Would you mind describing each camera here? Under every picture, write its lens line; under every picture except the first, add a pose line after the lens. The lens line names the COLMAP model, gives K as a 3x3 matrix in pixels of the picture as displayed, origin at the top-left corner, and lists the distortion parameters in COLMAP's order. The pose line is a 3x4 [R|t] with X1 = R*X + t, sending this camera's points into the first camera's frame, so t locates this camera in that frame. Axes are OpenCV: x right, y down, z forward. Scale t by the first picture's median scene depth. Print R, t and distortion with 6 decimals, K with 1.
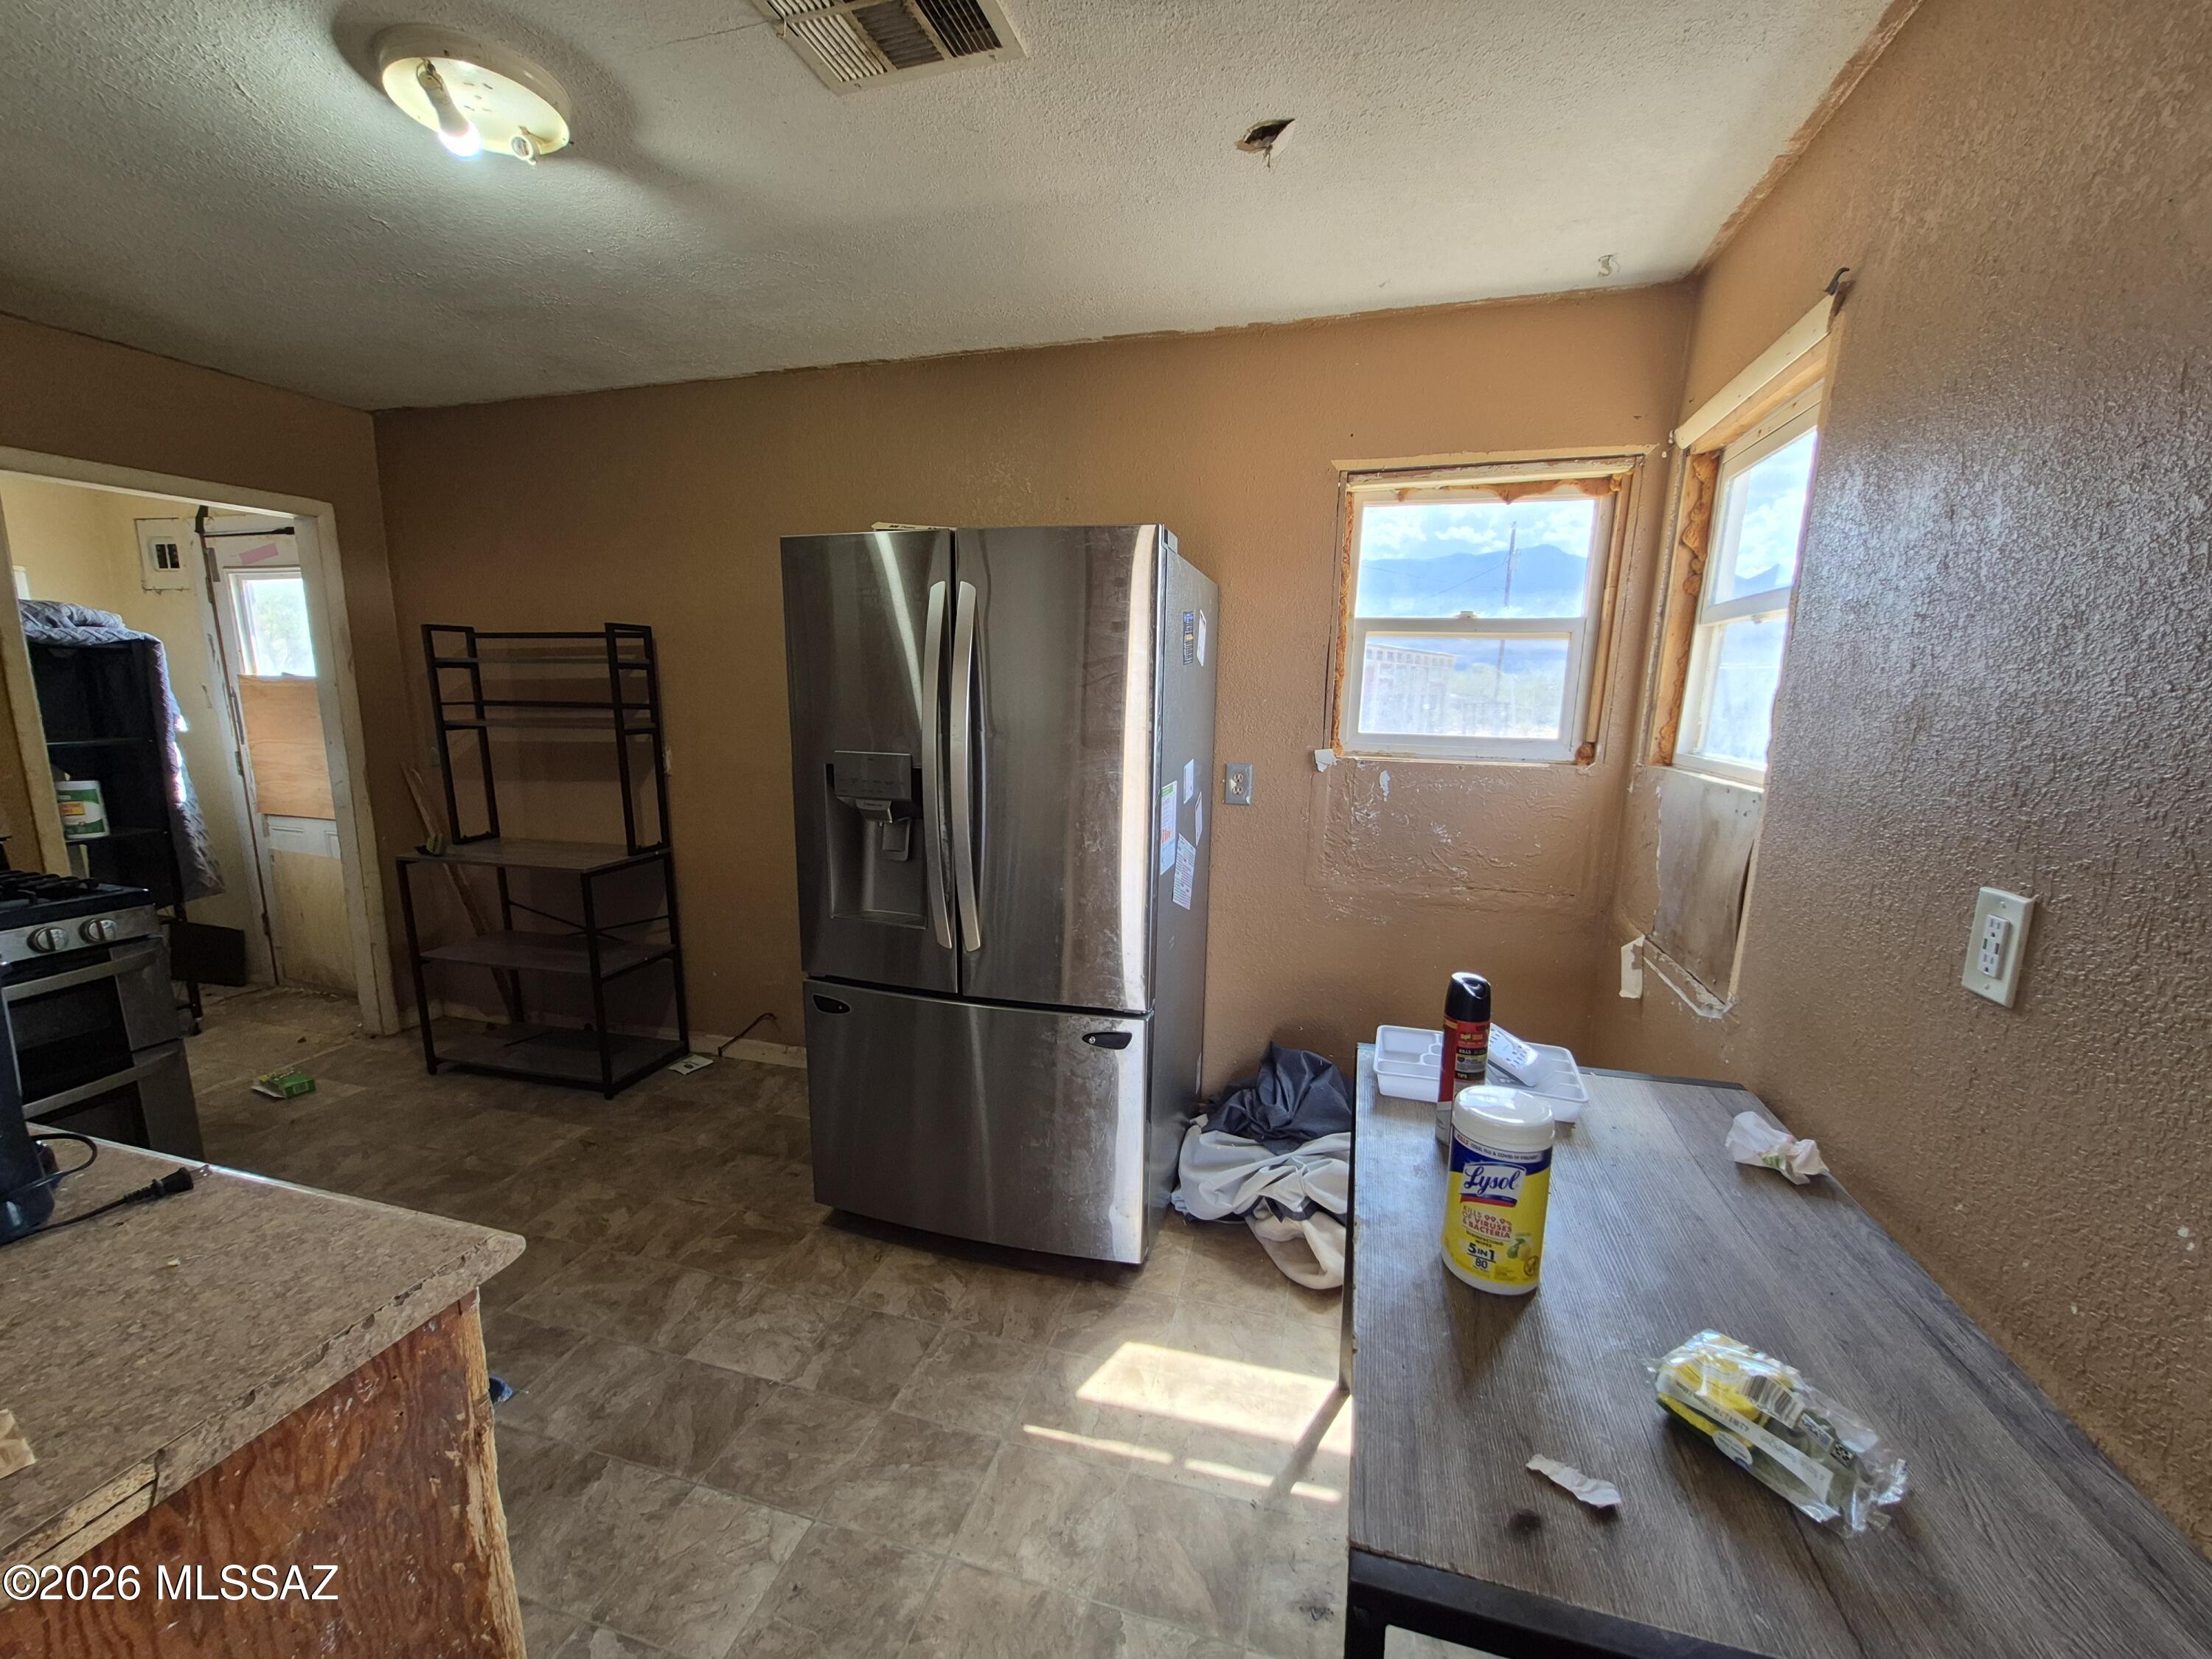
lens RADIAL K [[861.1, 0, 1107.7], [0, 861.1, 858.0], [0, 0, 1]] dist [0.000019, -0.001753]
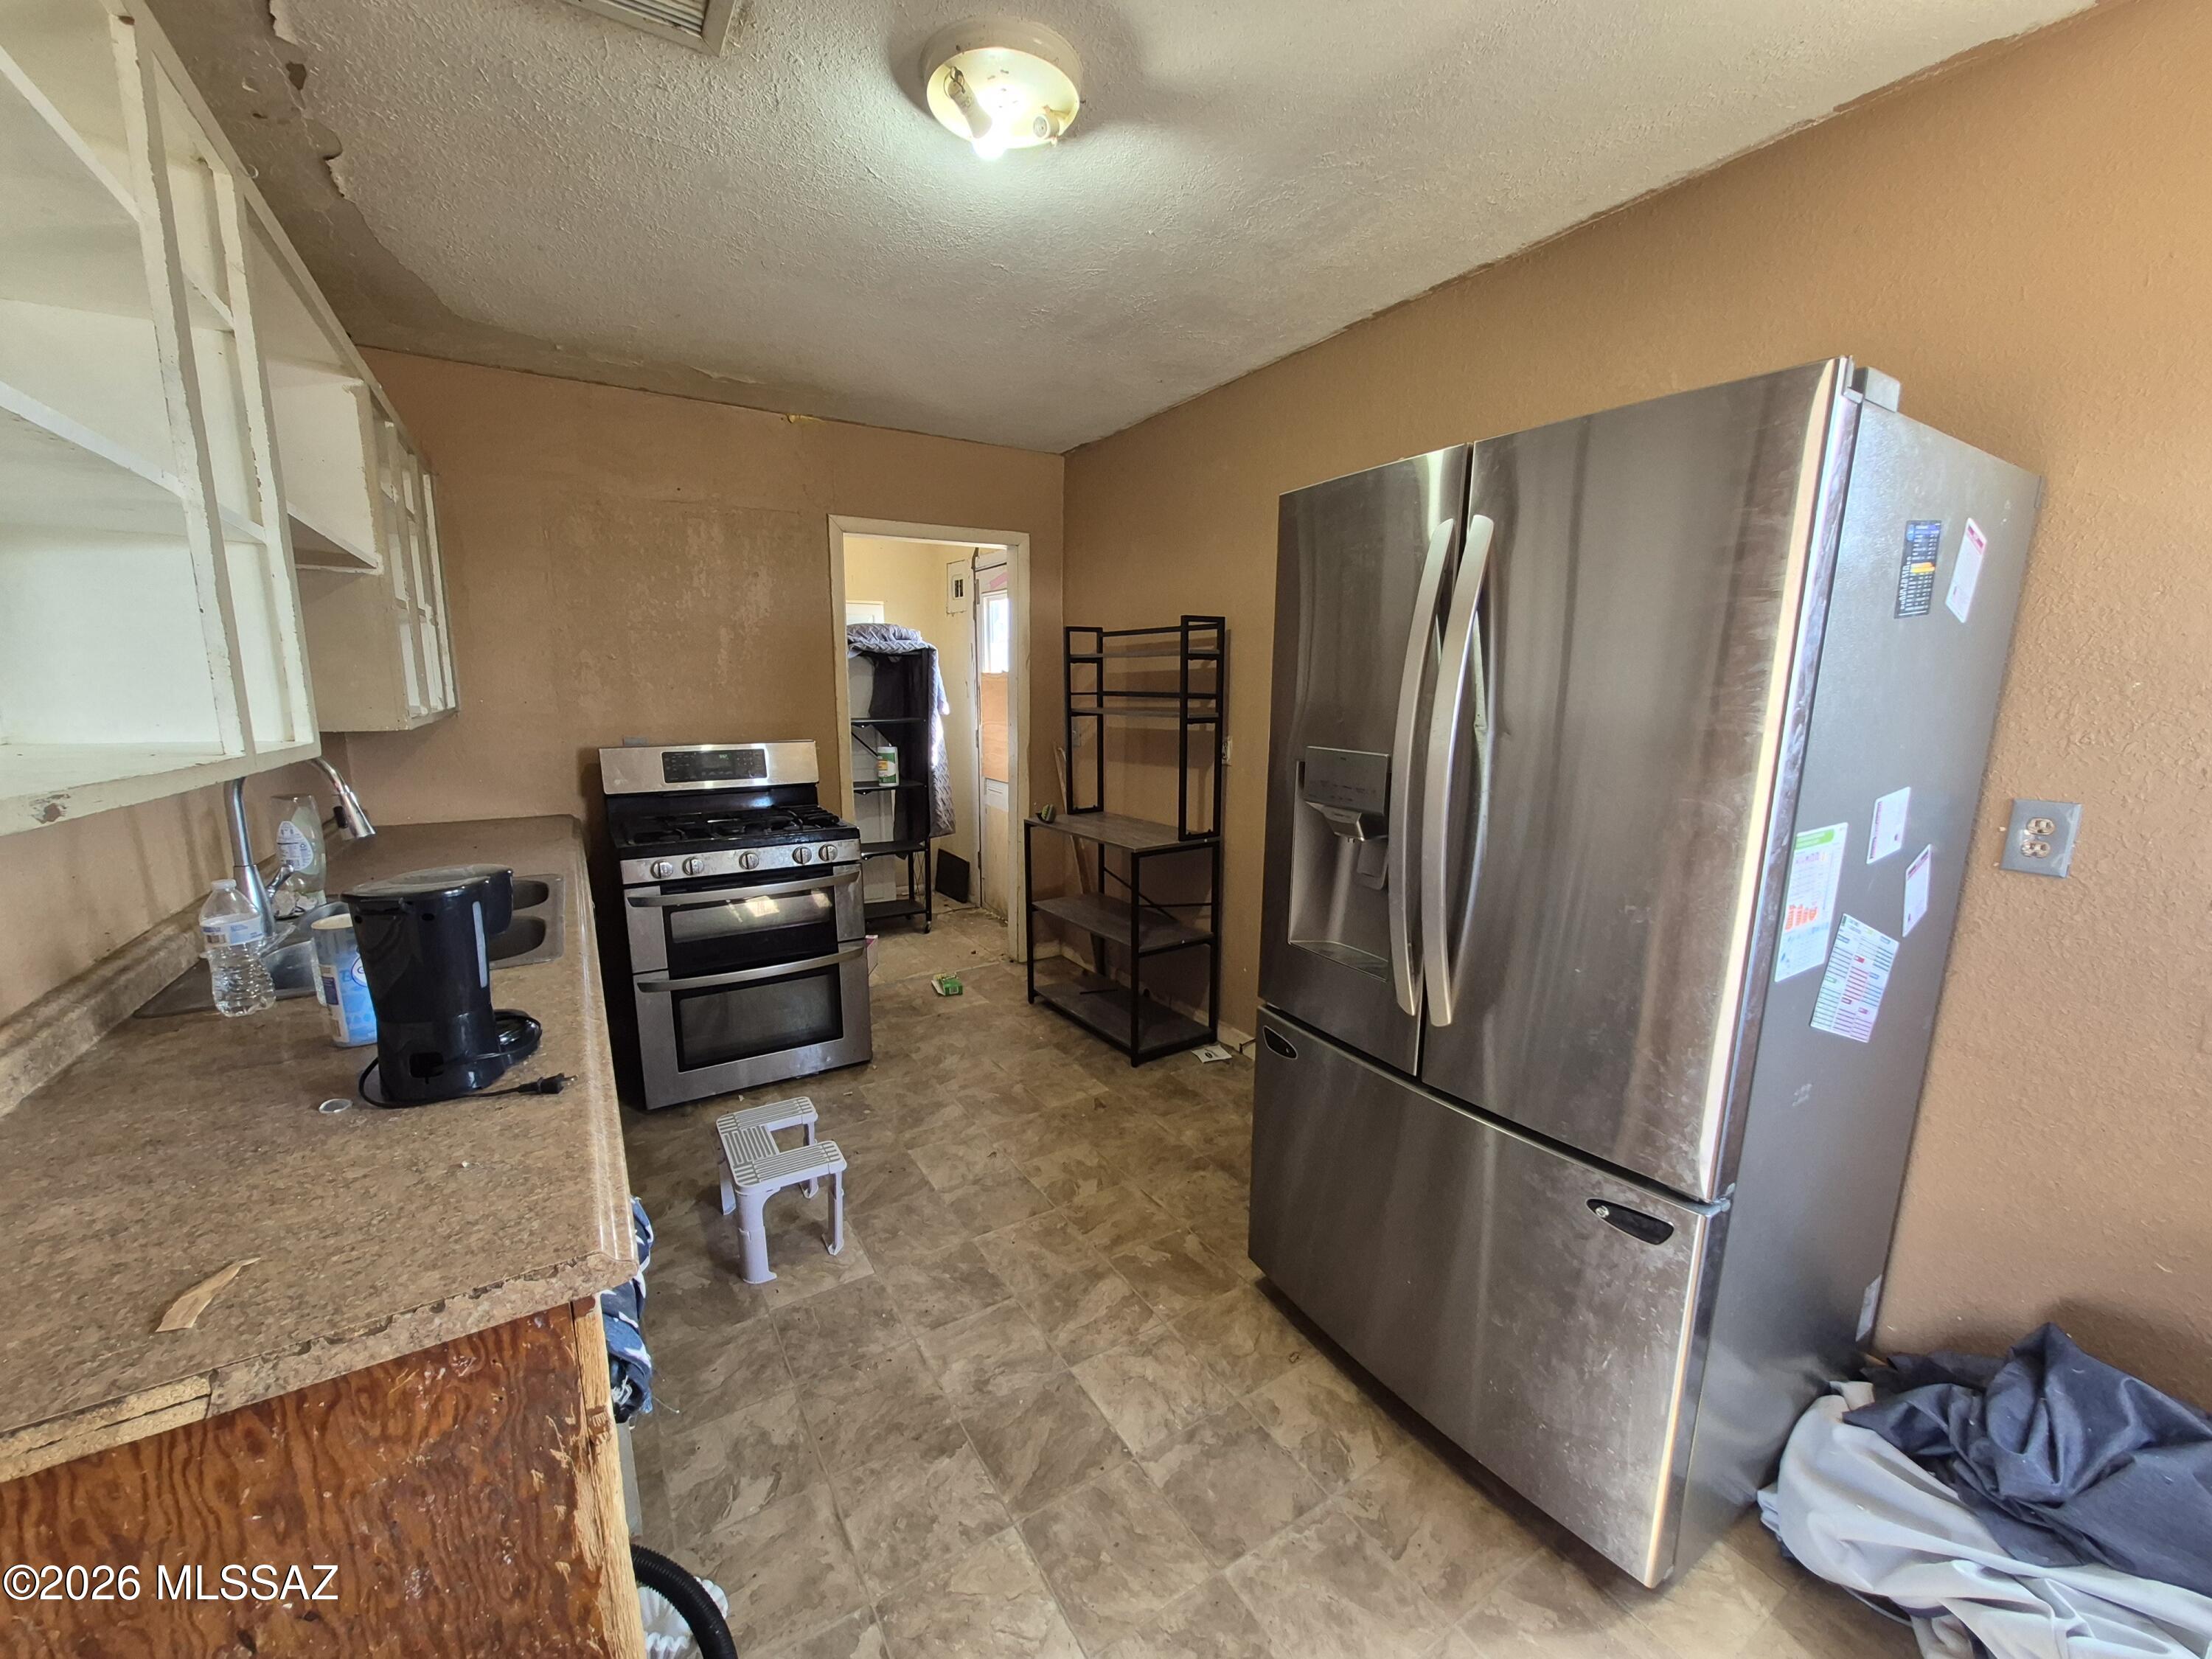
lens RADIAL K [[861.1, 0, 1103.1], [0, 861.1, 849.5], [0, 0, 1]] dist [0.000019, -0.001753]
pose [[0.738679, 0.118903, -0.663487, 0.080892], [-0.121922, 0.991652, 0.041975, -0.030741], [0.662939, 0.049888, 0.747009, 0.213012]]
